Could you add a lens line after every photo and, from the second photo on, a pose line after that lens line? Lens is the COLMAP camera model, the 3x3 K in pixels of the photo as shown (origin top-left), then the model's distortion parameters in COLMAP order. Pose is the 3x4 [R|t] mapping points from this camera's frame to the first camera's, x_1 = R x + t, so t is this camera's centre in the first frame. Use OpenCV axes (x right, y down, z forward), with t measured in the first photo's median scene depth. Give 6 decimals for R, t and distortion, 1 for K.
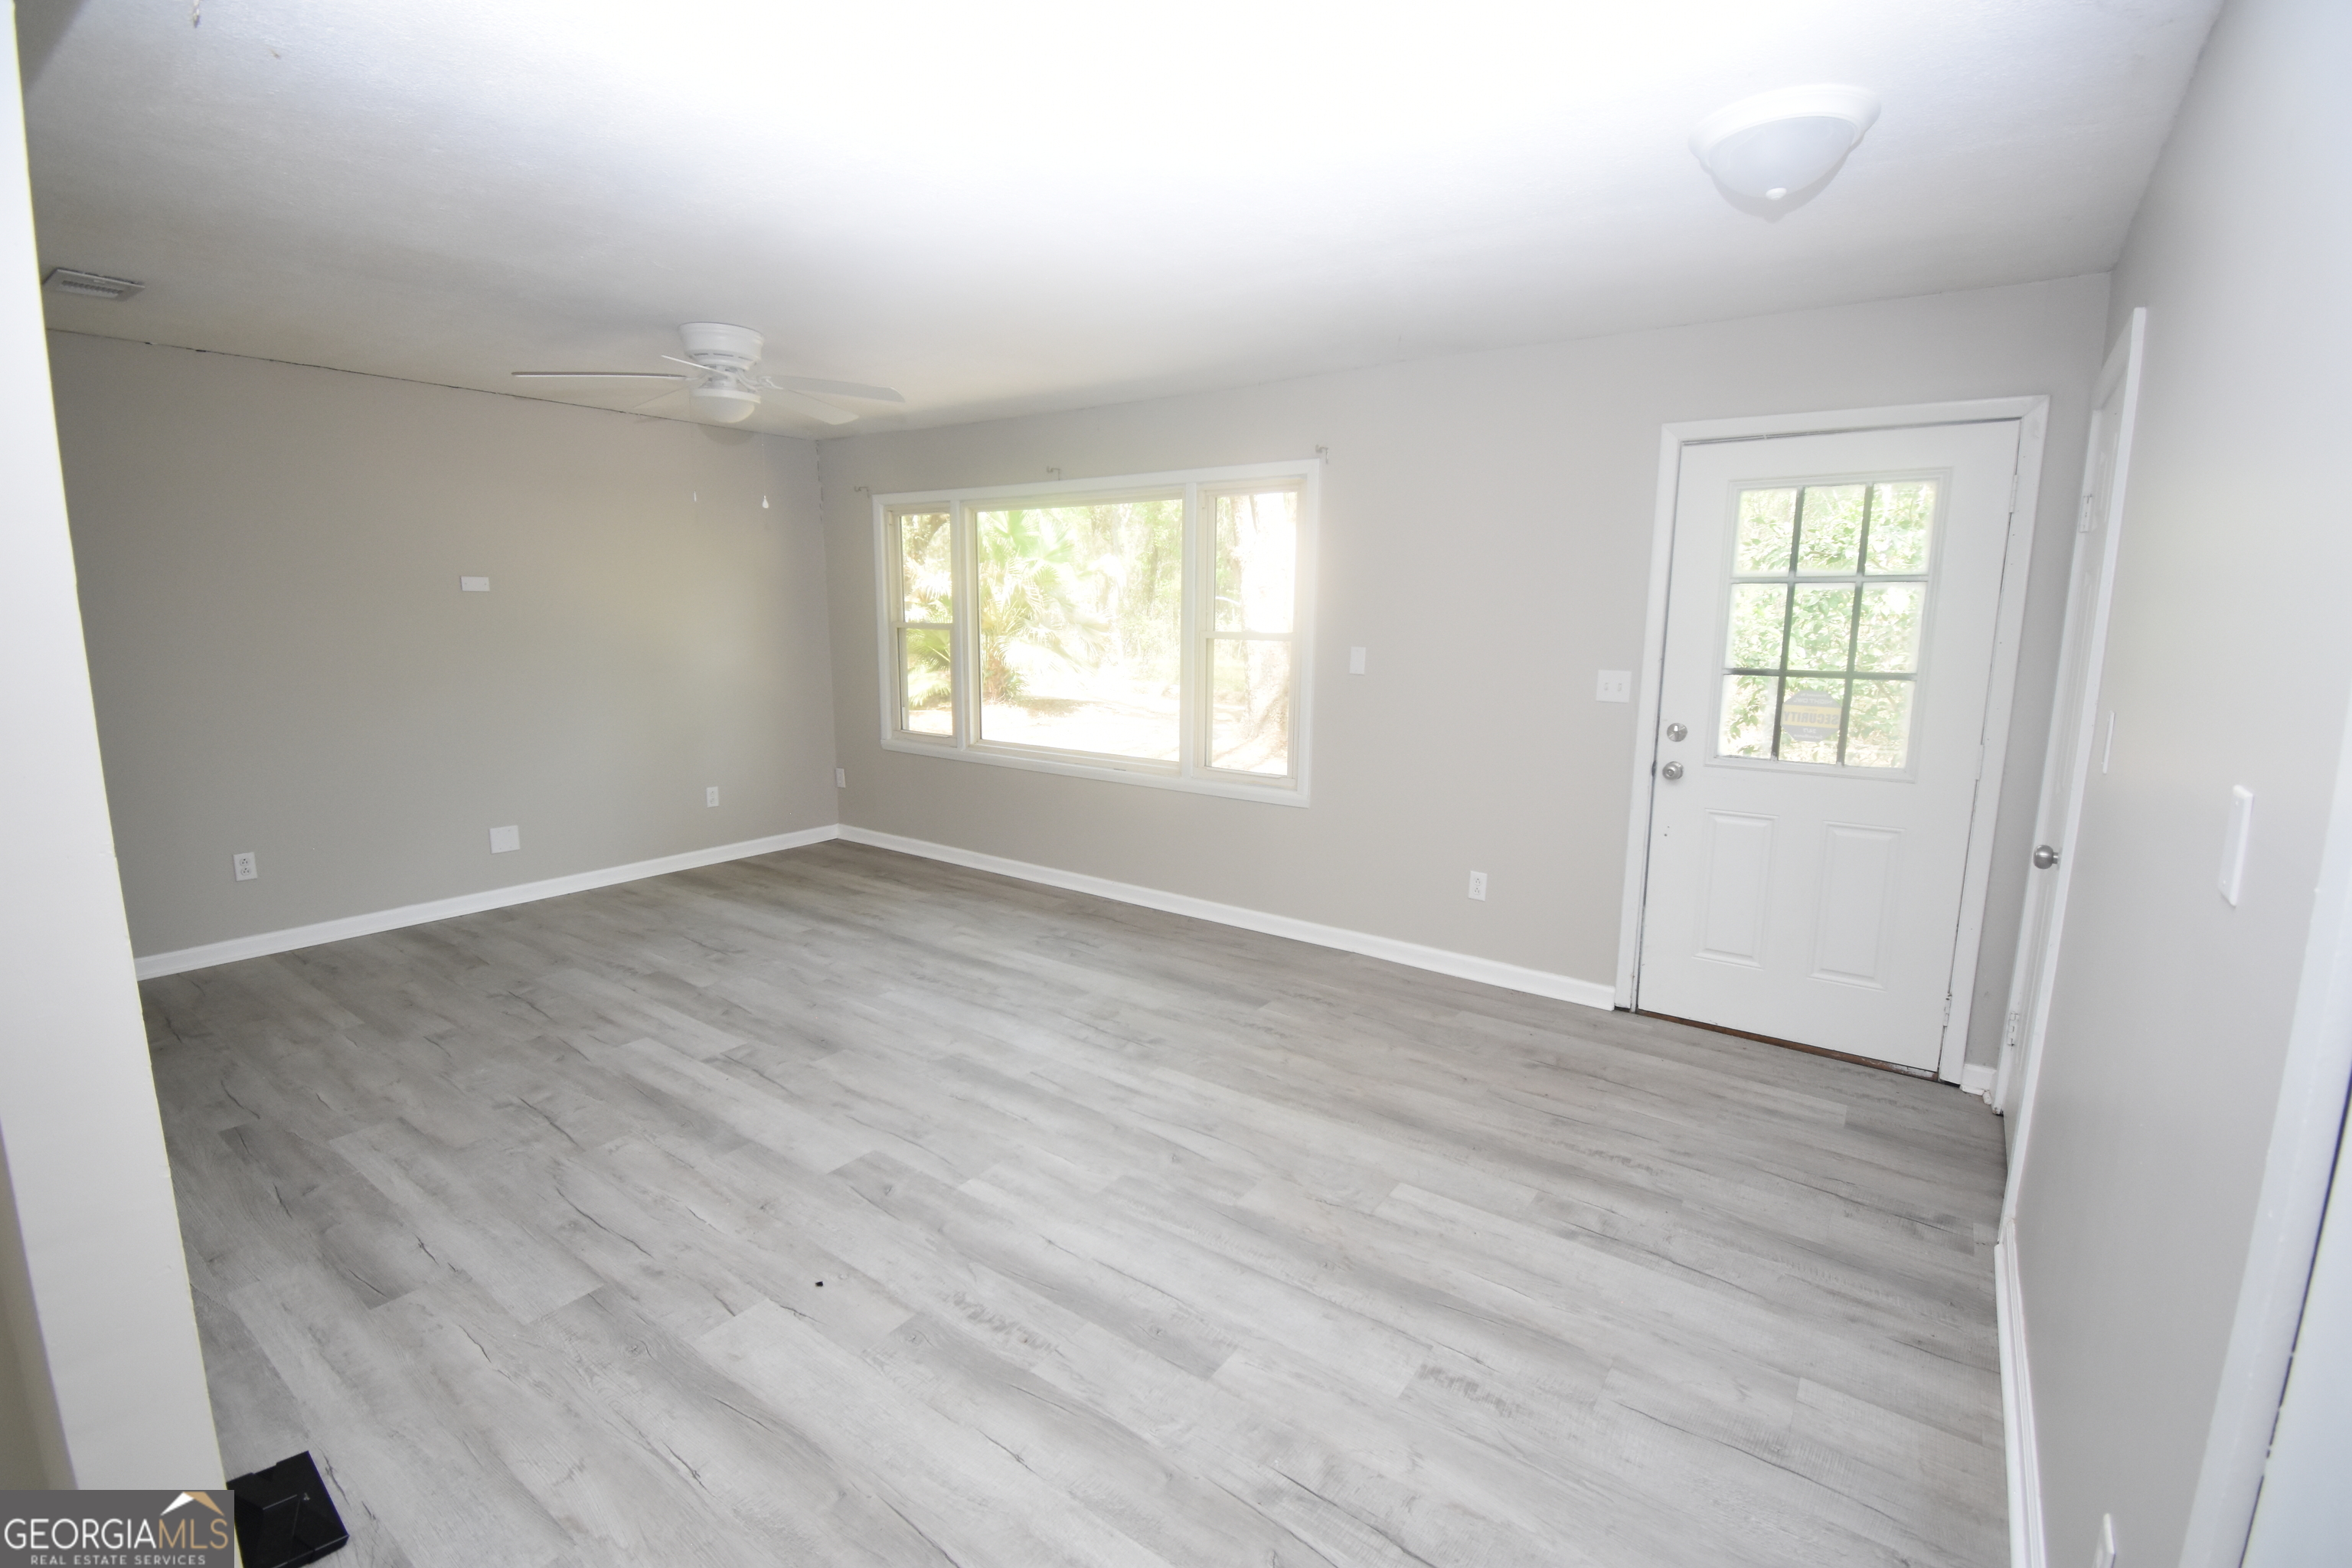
lens RADIAL K [[1038.4, 0, 1176.0], [0, 1038.4, 784.0], [0, 0, 1]] dist [0.003742, -0.020073]
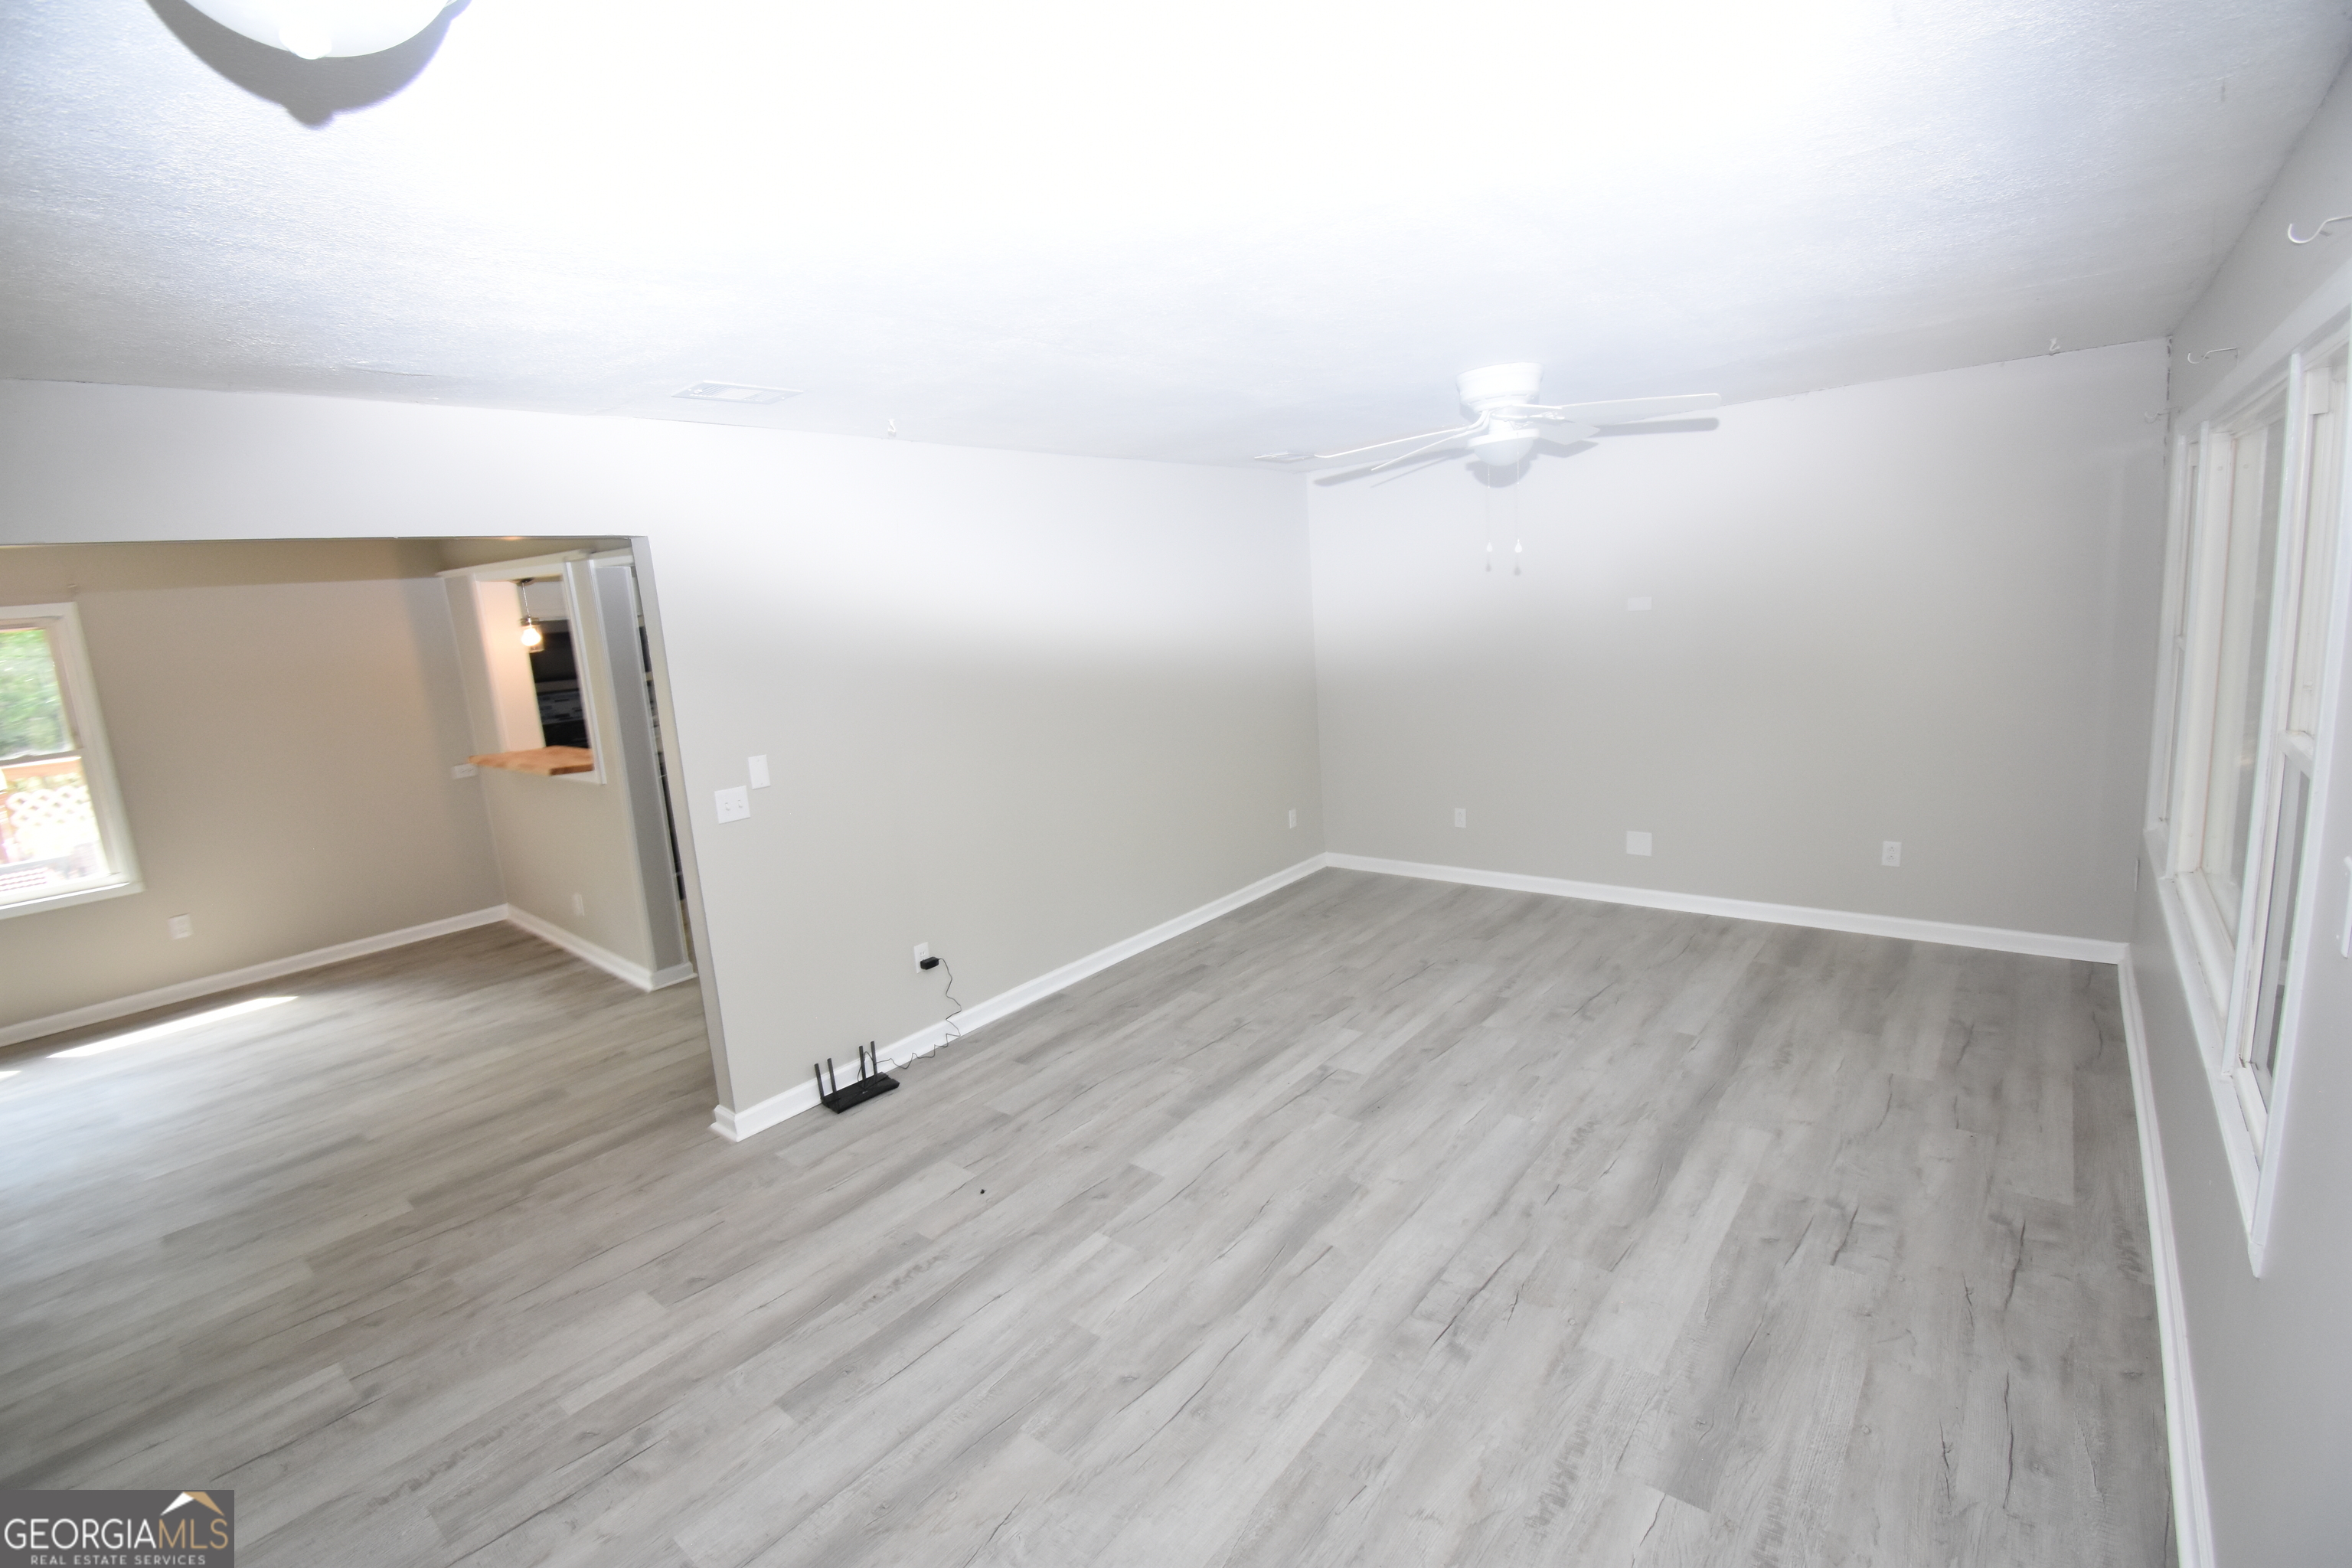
lens RADIAL K [[1038.4, 0, 1176.0], [0, 1038.4, 784.0], [0, 0, 1]] dist [0.003742, -0.020073]
pose [[-0.076079, 0.171060, -0.982319, 0.651099], [-0.094384, 0.979515, 0.177882, -0.233799], [0.992625, 0.106249, -0.058375, 0.910597]]
